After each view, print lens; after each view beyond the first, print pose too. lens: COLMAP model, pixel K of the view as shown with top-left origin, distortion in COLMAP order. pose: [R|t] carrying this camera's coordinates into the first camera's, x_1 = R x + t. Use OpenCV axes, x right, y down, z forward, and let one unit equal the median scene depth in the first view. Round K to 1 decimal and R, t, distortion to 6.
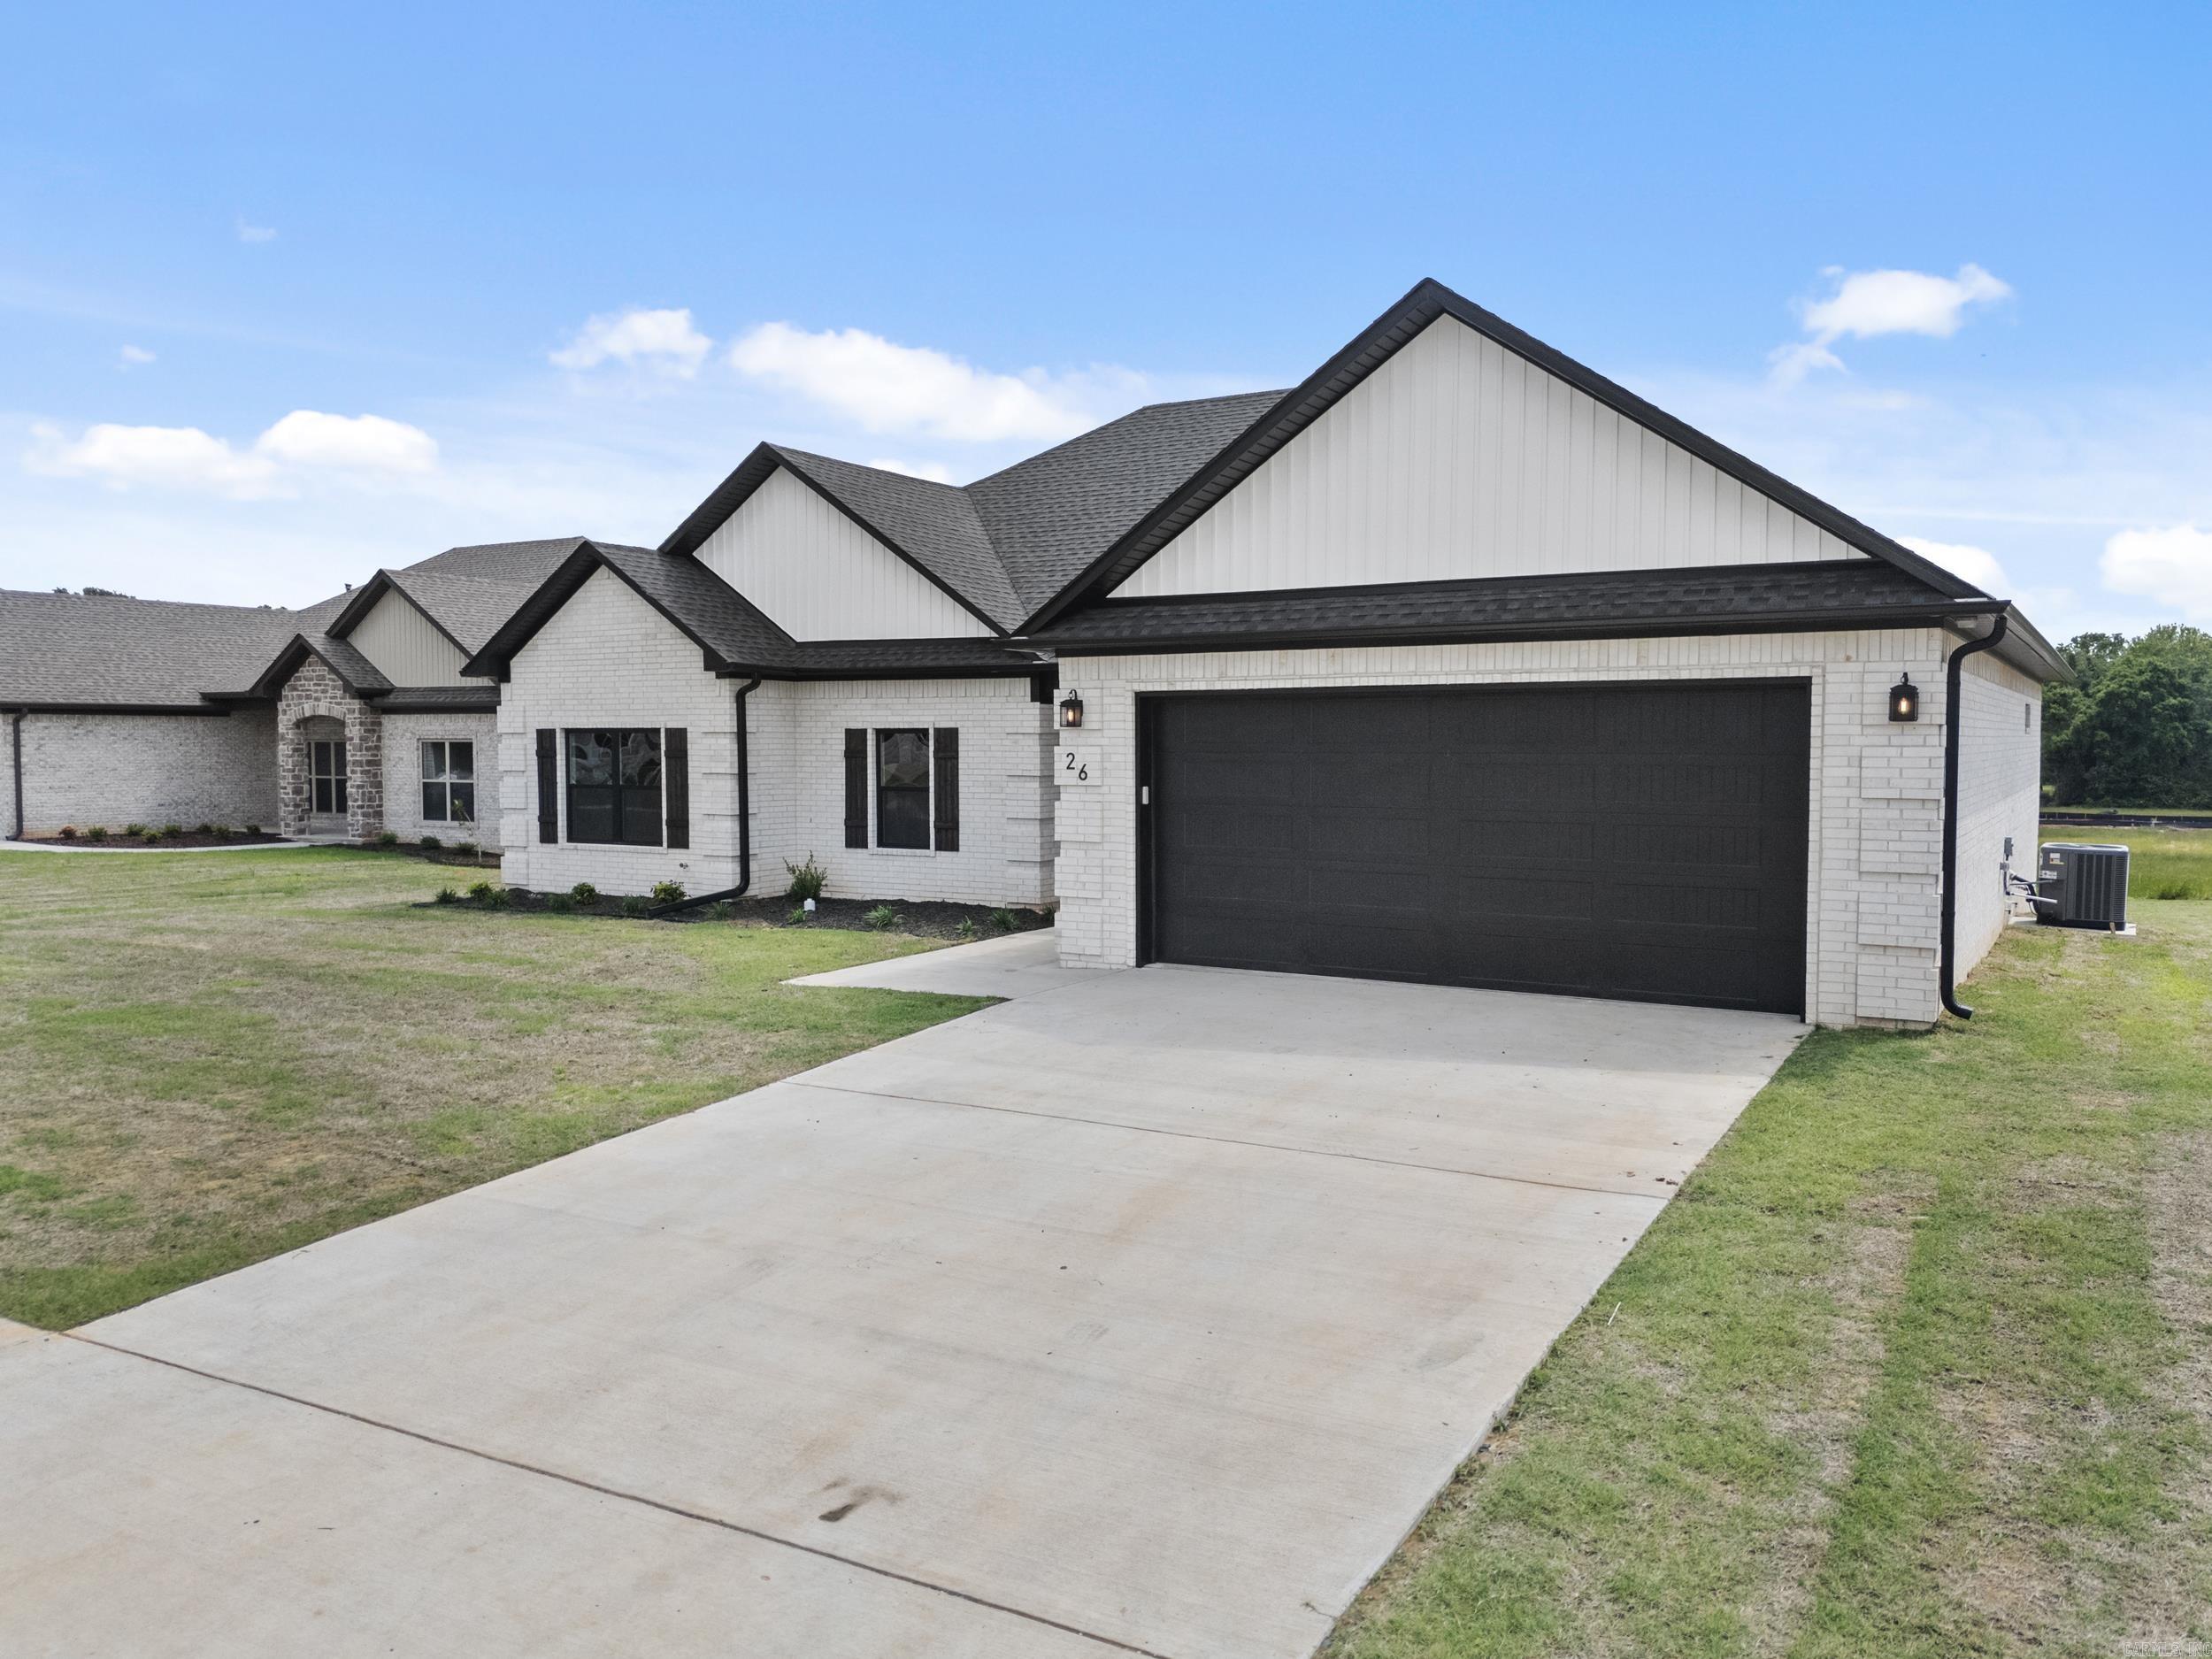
lens RADIAL K [[1679.3, 0, 1106.0], [0, 1679.3, 829.5], [0, 0, 1]] dist [0.040206, -0.004059]
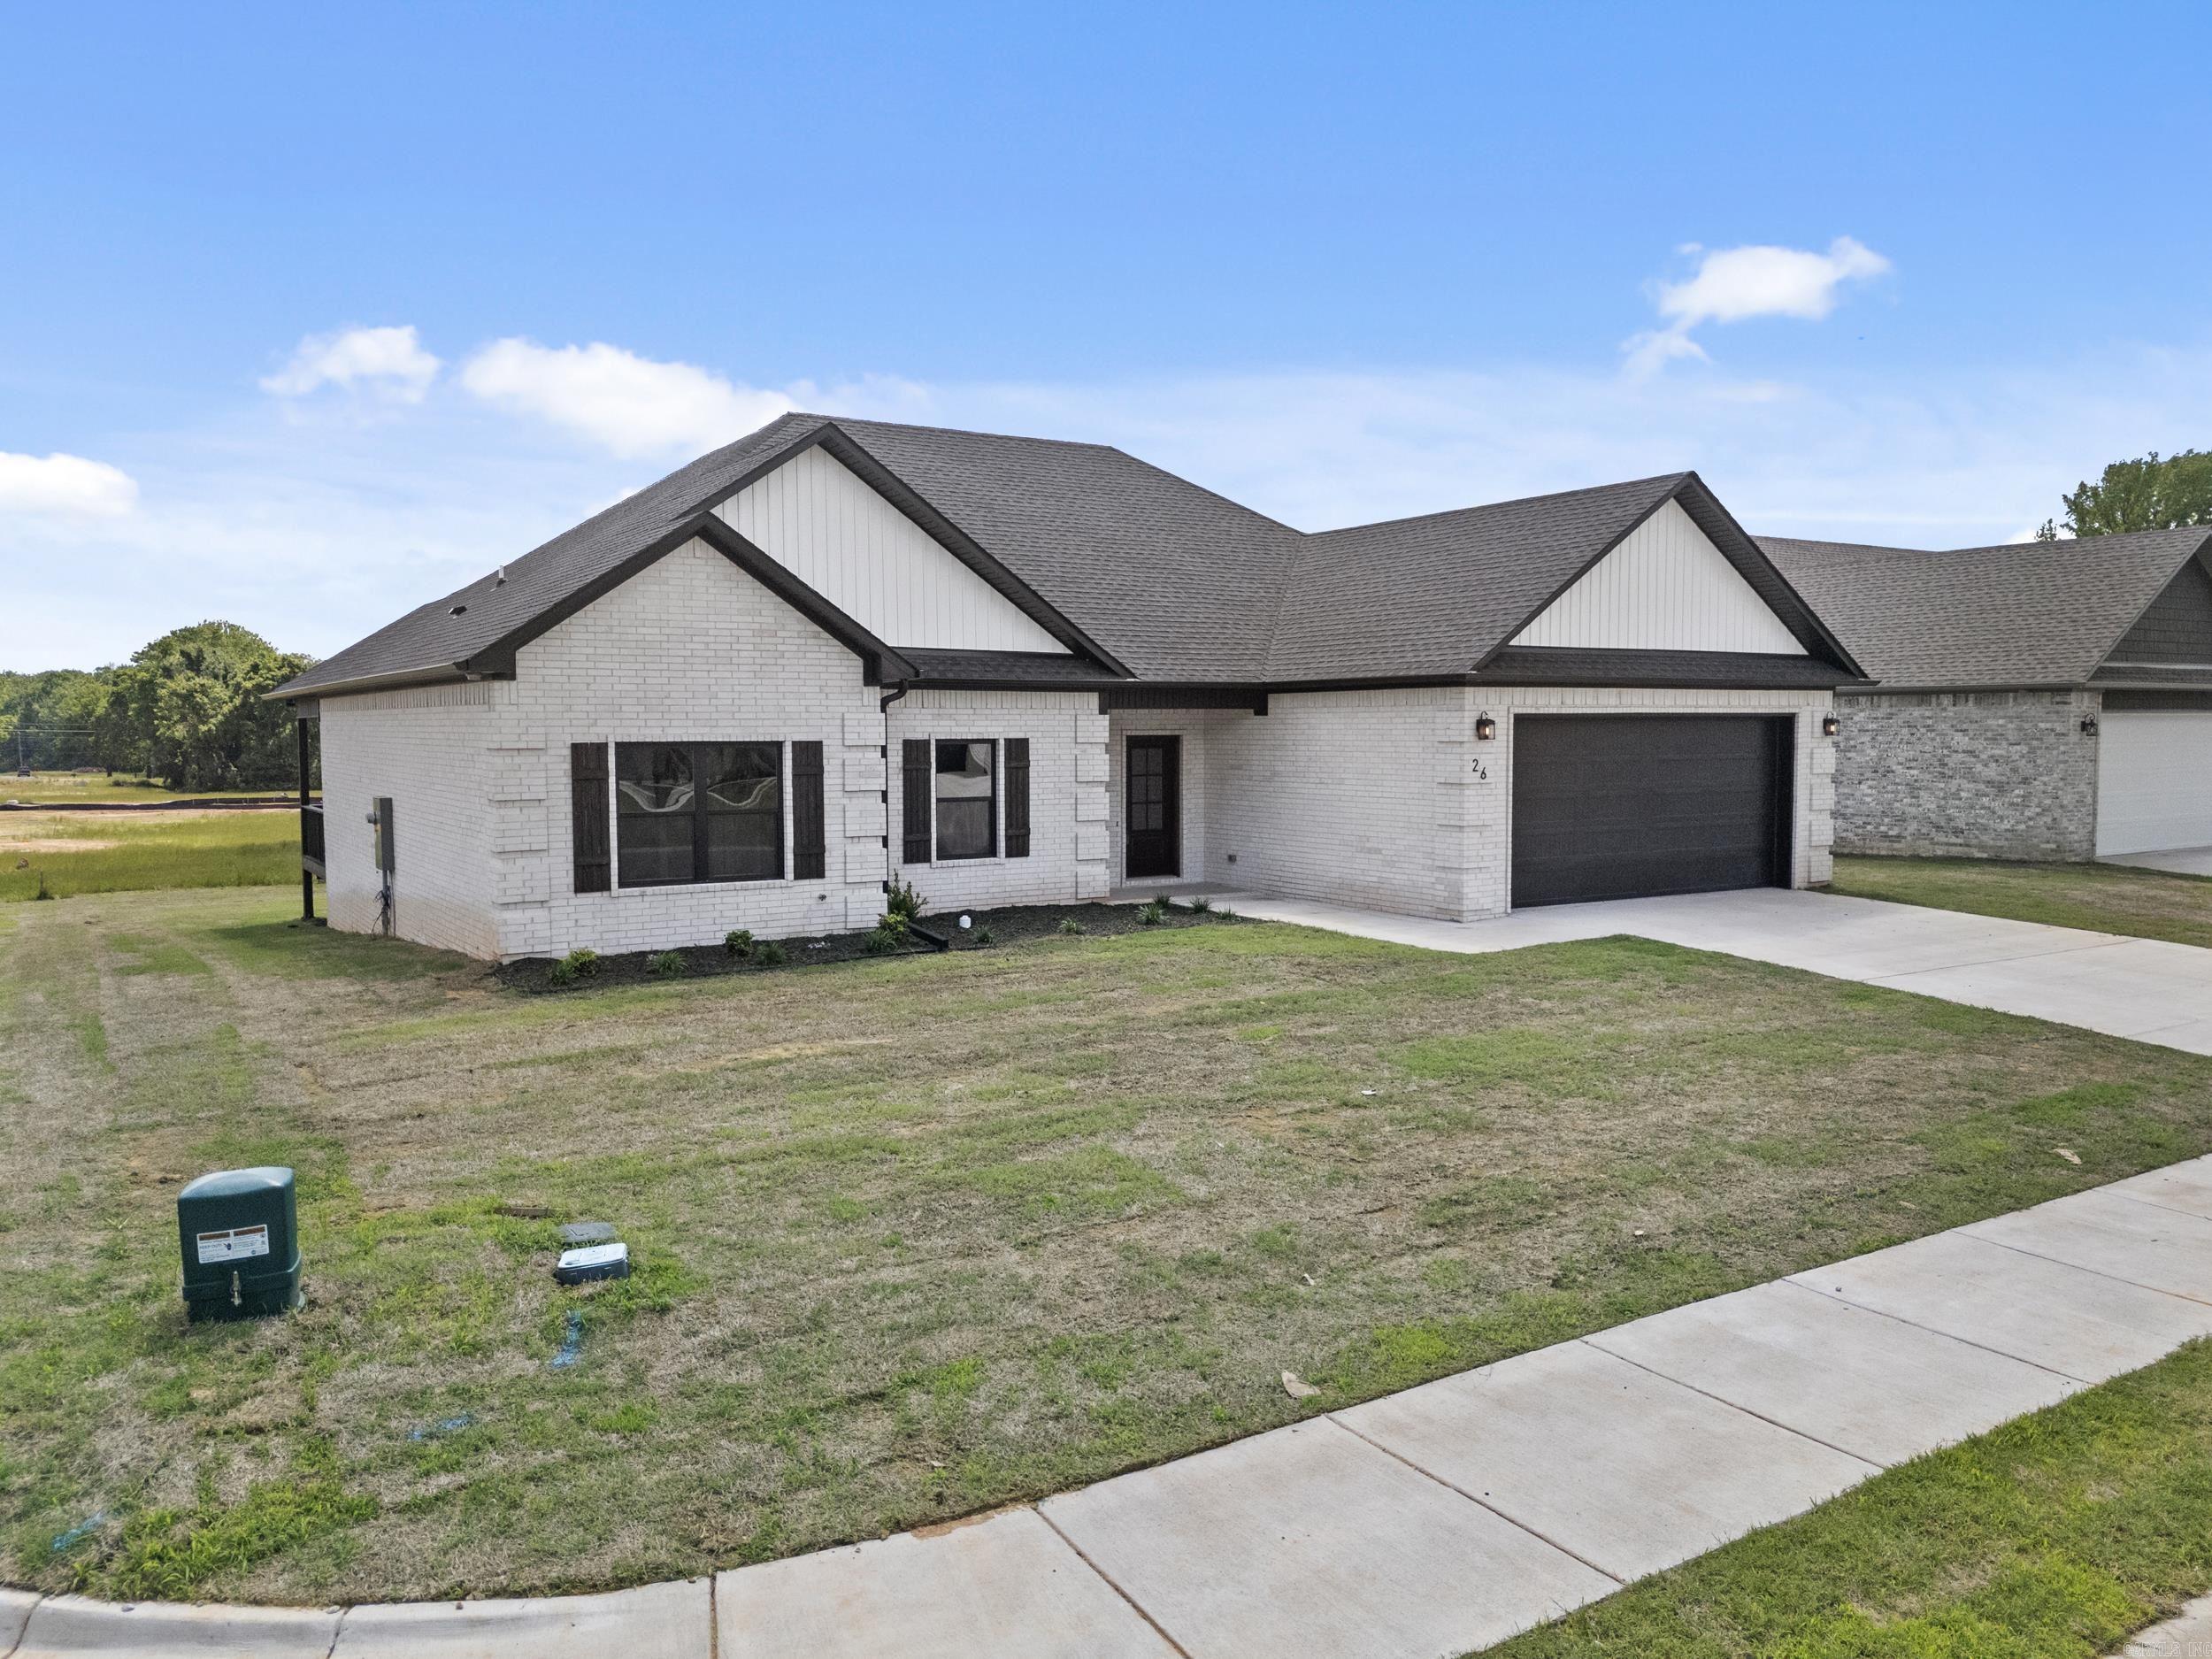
lens RADIAL K [[1624.5, 0, 1106.0], [0, 1624.5, 829.5], [0, 0, 1]] dist [0.036705, -0.001654]
pose [[0.453416, -0.059030, 0.889342, -0.993376], [0.050409, 0.997906, 0.040535, -0.043394], [-0.889872, 0.026452, 0.455442, 0.511738]]
